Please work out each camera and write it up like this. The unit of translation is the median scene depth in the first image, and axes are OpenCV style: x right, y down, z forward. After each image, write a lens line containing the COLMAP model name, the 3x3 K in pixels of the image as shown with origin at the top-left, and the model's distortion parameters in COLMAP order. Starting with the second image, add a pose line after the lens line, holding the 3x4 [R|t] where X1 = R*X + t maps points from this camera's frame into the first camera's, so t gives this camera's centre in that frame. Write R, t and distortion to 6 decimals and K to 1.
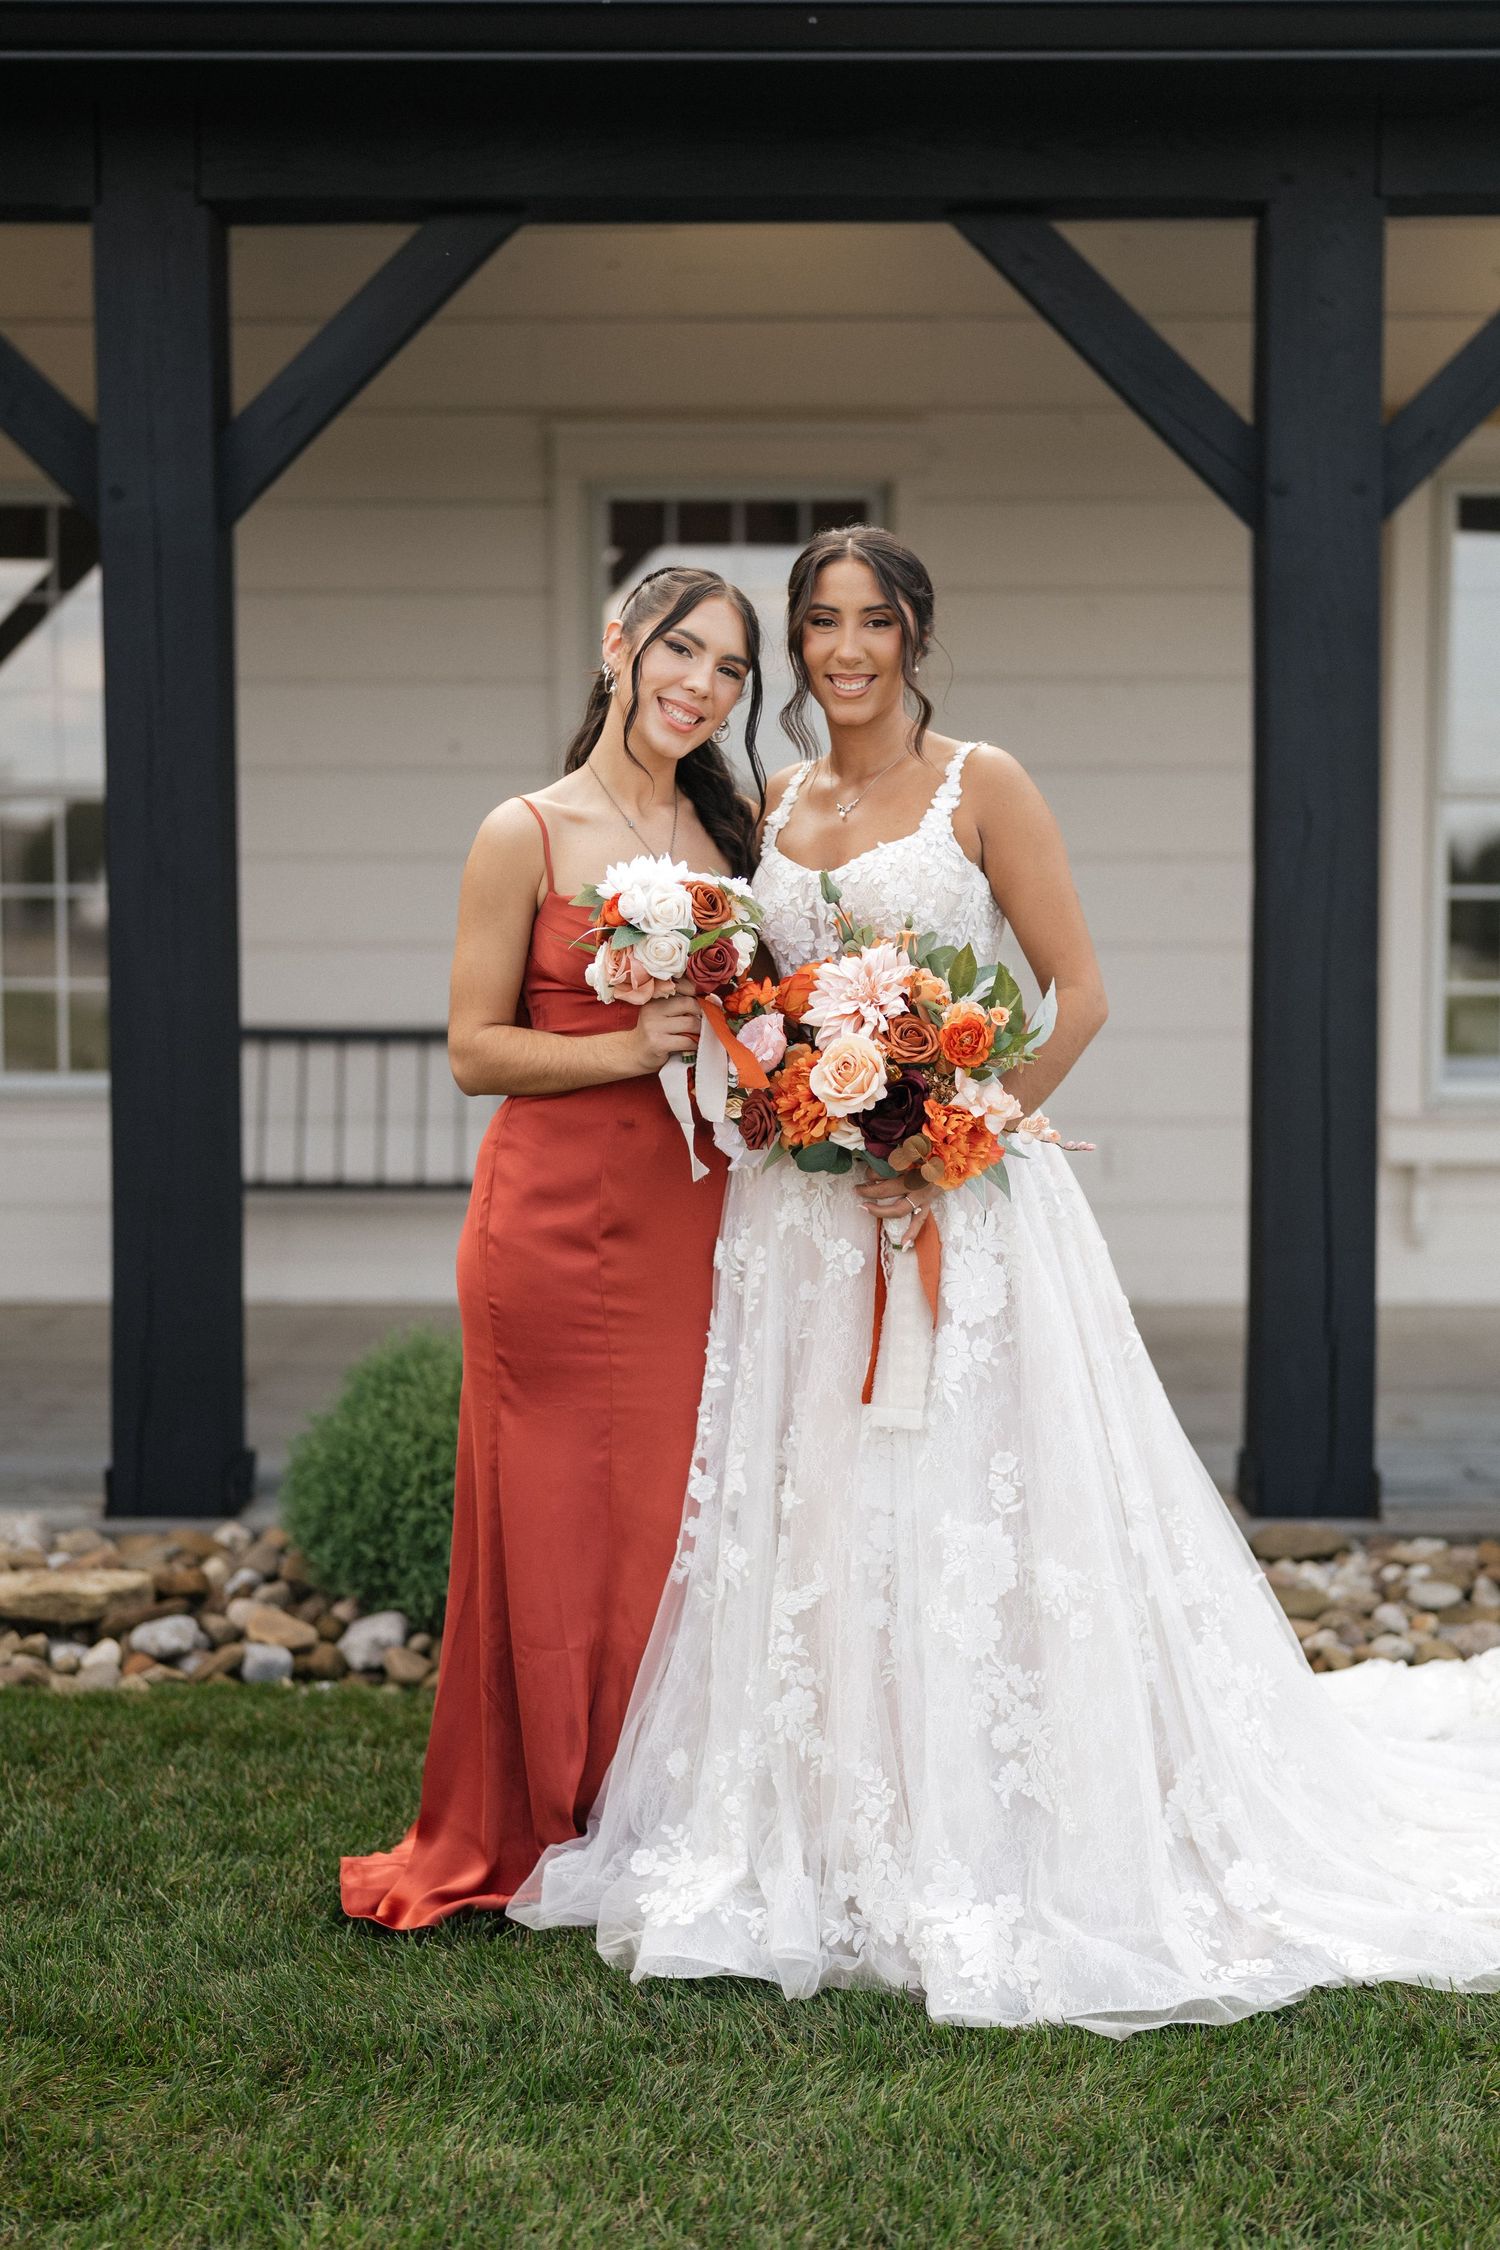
lens RADIAL K [[3256.2, 0, 749.0], [0, 3256.2, 1147.9], [0, 0, 1]] dist [0.009747, -0.051913]
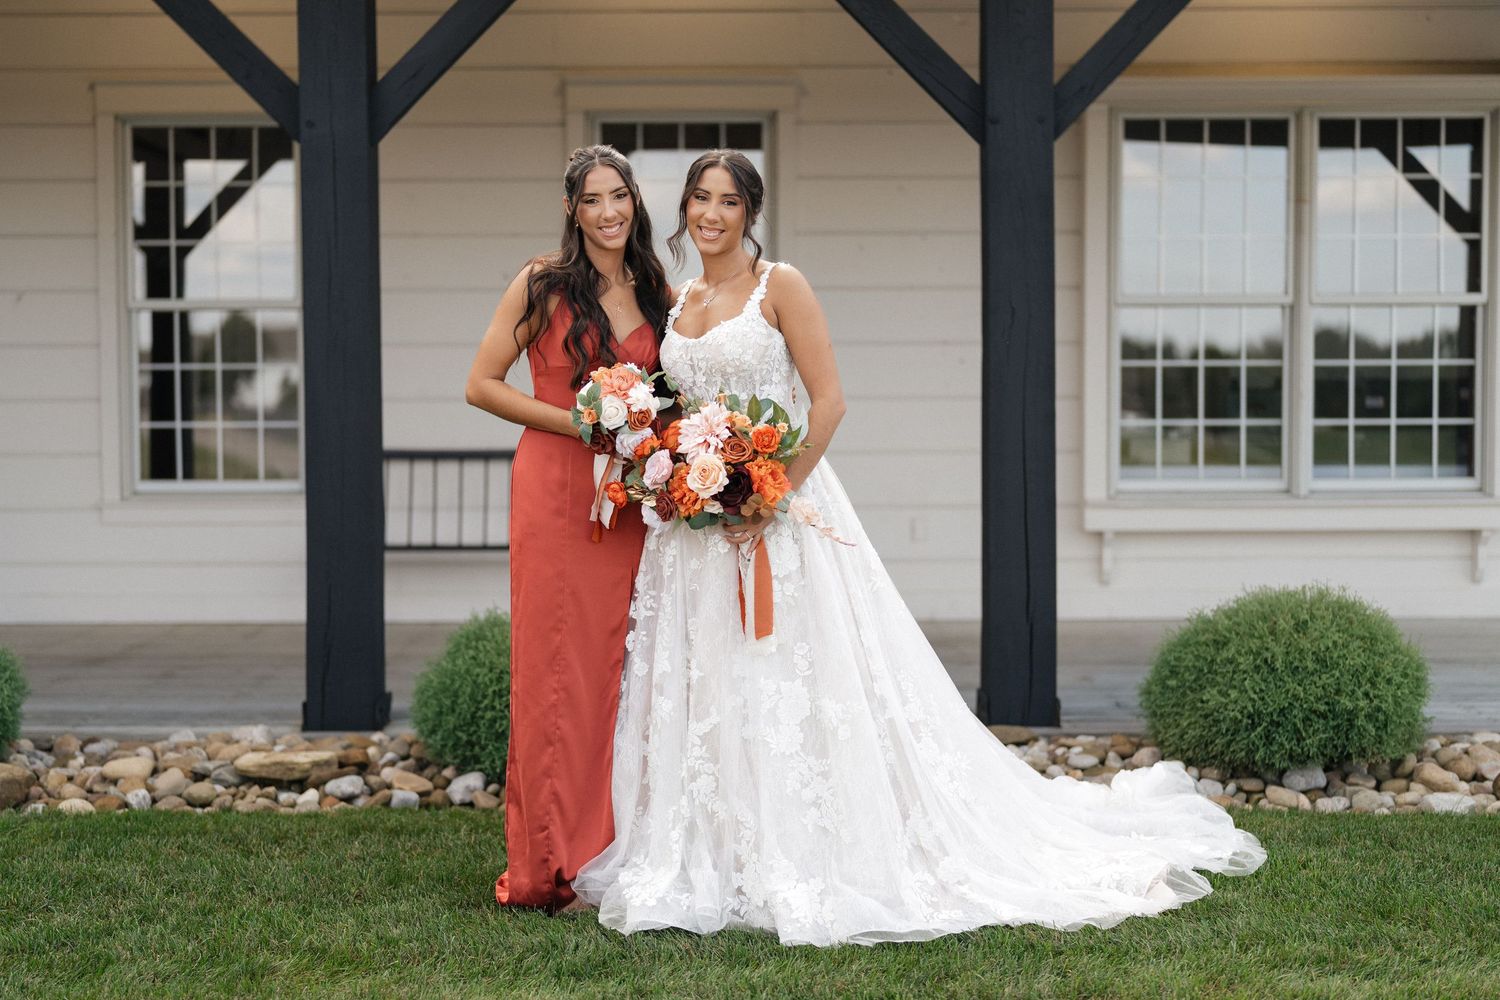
lens RADIAL K [[2243.5, 0, 733.4], [0, 2243.5, 499.7], [0, 0, 1]] dist [-0.006293, 0.006613]
pose [[0.999880, -0.004919, 0.014685, 0.009357], [0.005300, 0.999648, -0.026008, 0.030003], [-0.014551, 0.026083, 0.999554, -0.190874]]
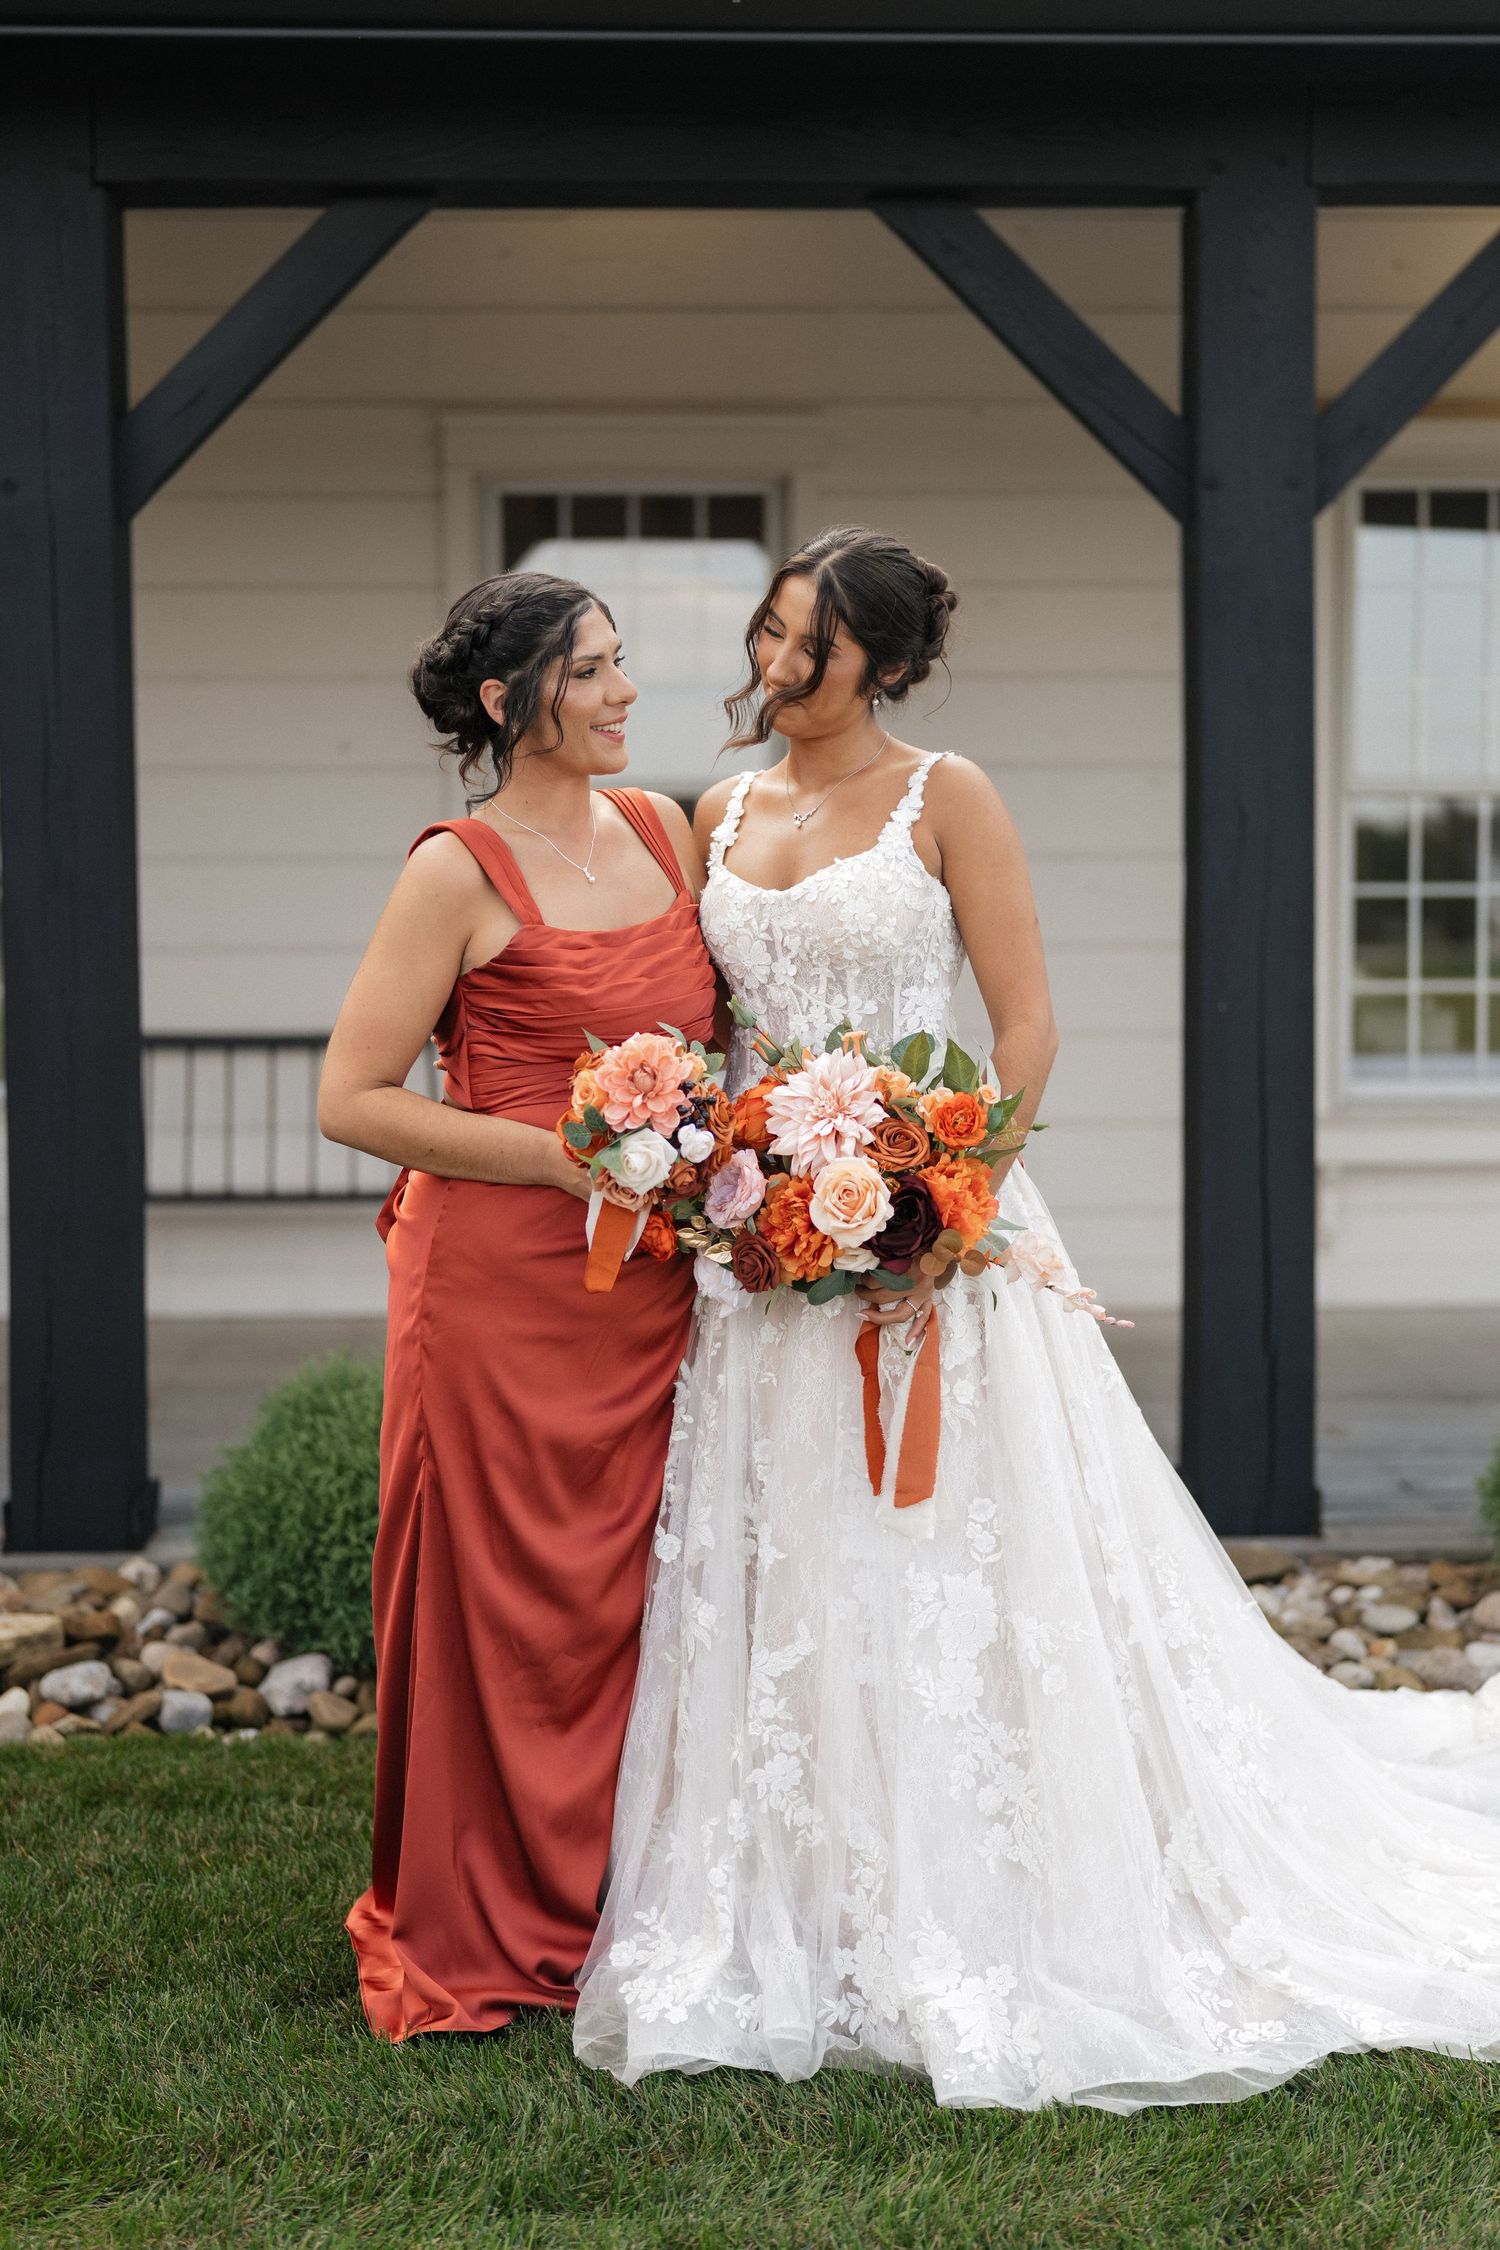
lens RADIAL K [[3250.0, 0, 753.8], [0, 3250.0, 1116.3], [0, 0, 1]] dist [0.001960, -0.006905]
pose [[0.998940, -0.007914, 0.045345, -0.022826], [0.008232, 0.999943, -0.006847, -0.007870], [-0.045288, 0.007213, 0.998948, 0.038820]]
